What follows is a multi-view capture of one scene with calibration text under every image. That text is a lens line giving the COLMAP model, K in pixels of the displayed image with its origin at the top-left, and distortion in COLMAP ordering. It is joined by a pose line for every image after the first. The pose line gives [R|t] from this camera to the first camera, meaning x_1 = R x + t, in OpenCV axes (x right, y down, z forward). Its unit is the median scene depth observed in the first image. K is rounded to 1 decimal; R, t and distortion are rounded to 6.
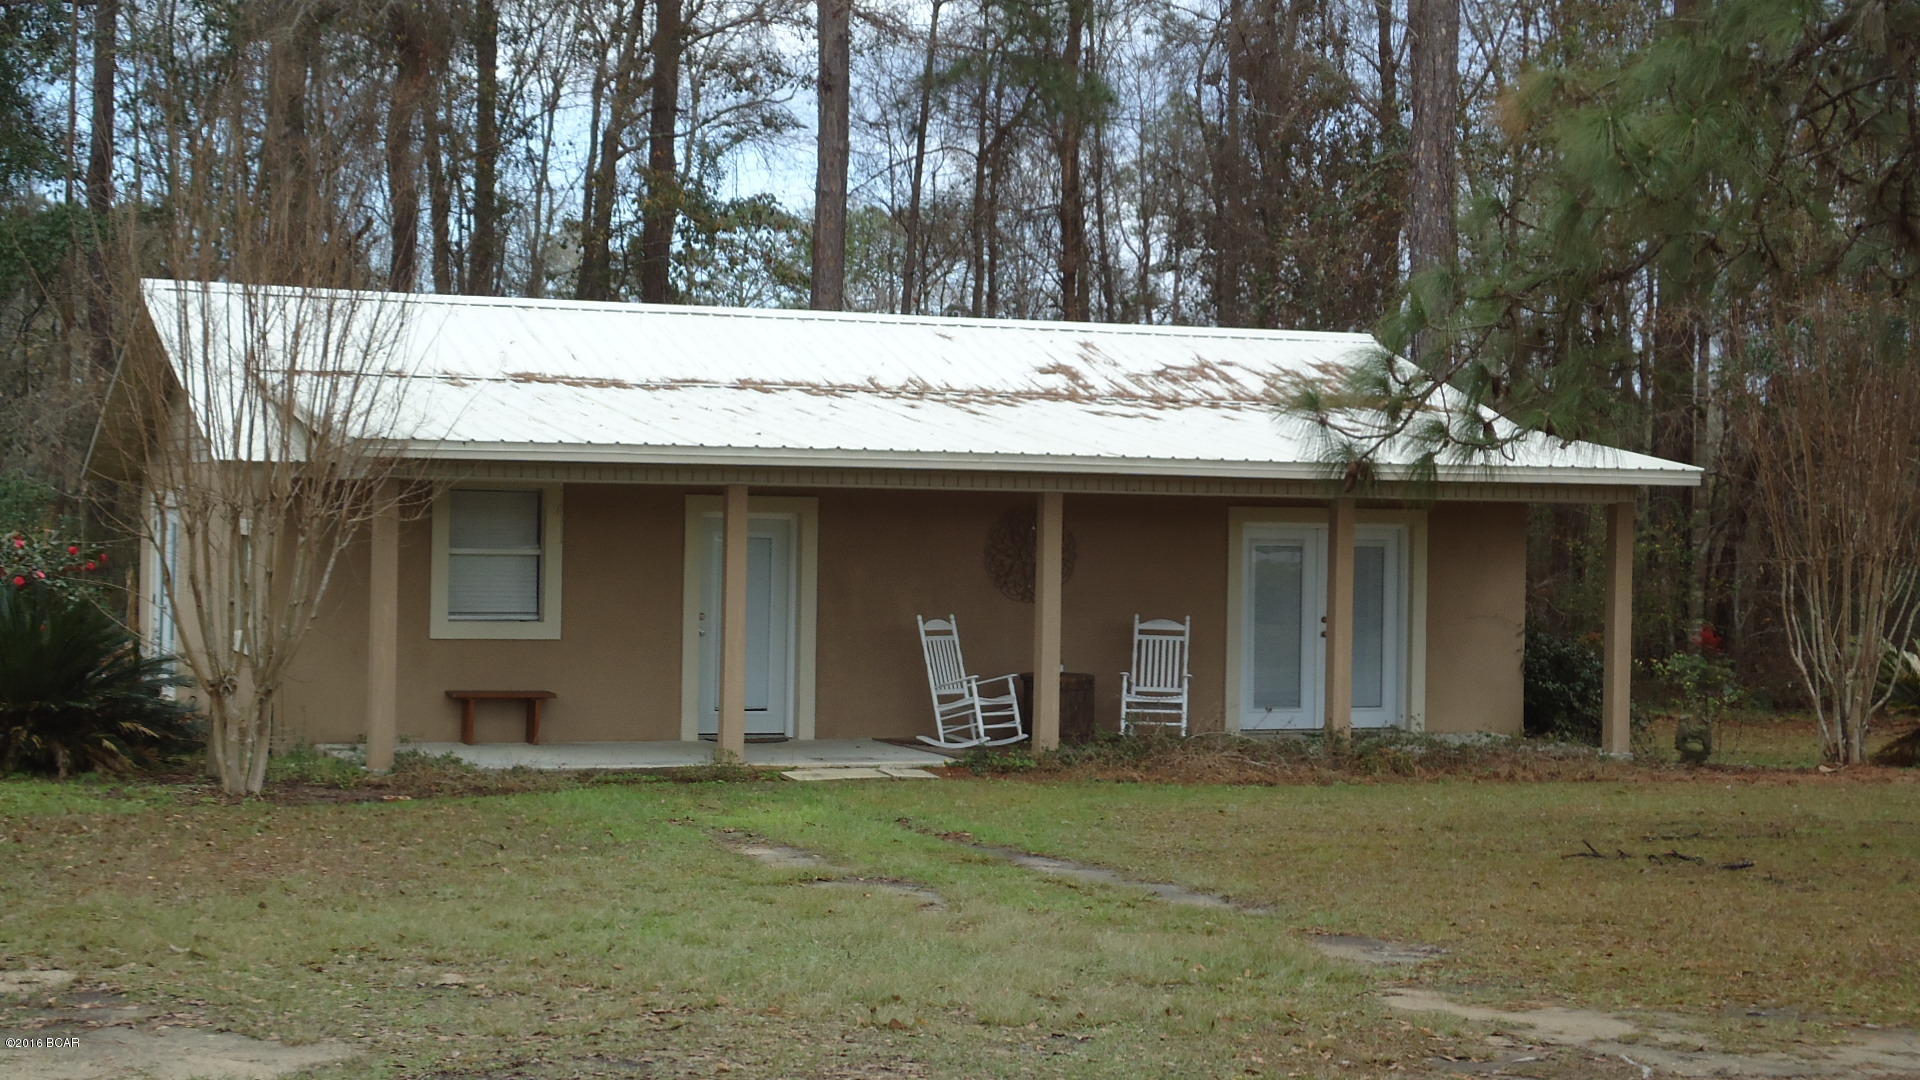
lens RADIAL K [[3404.0, 0, 965.0], [0, 3404.0, 541.3], [0, 0, 1]] dist [0.074942, 0.000000]
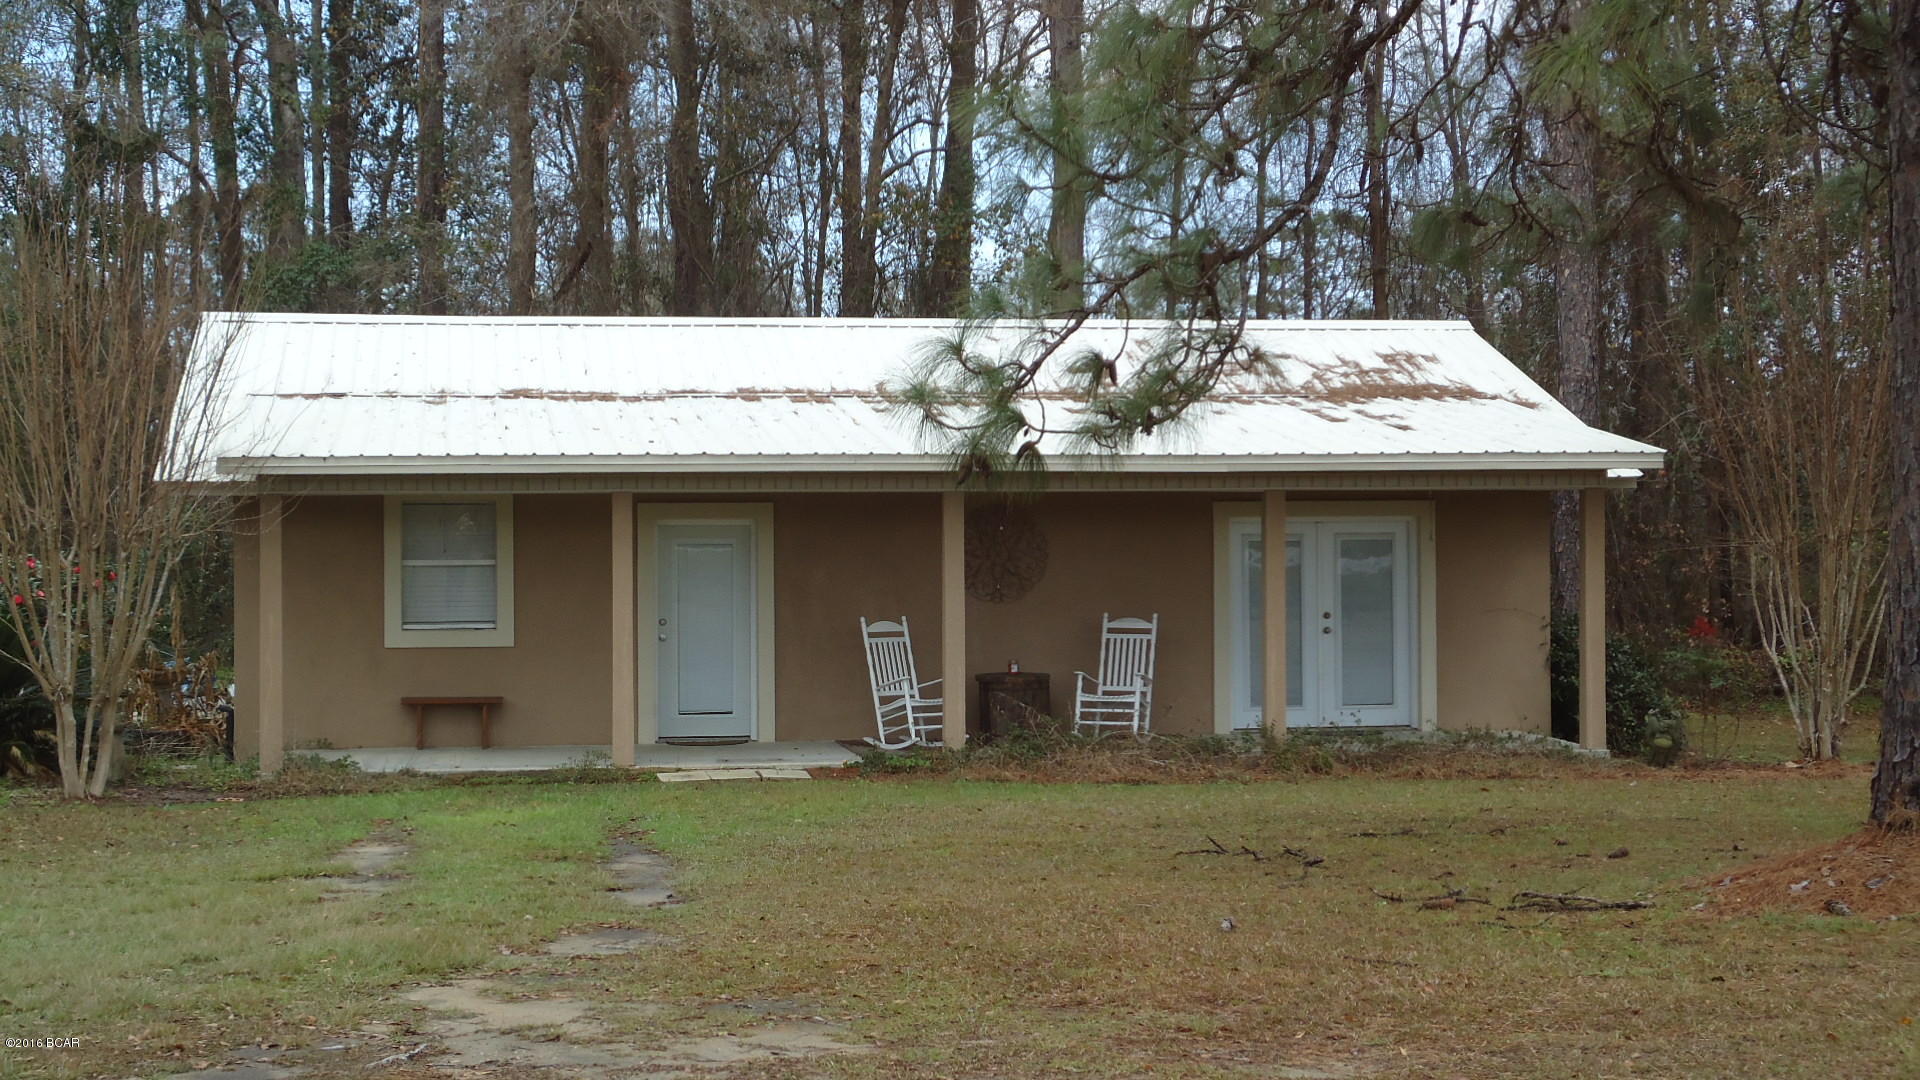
lens RADIAL K [[3404.0, 0, 963.0], [0, 3404.0, 539.9], [0, 0, 1]] dist [0.074942, 0.000000]
pose [[0.969216, -0.021459, -0.245275, 0.267835], [0.020658, 0.999770, -0.005837, 0.005424], [0.245343, 0.000591, 0.969436, 0.031114]]
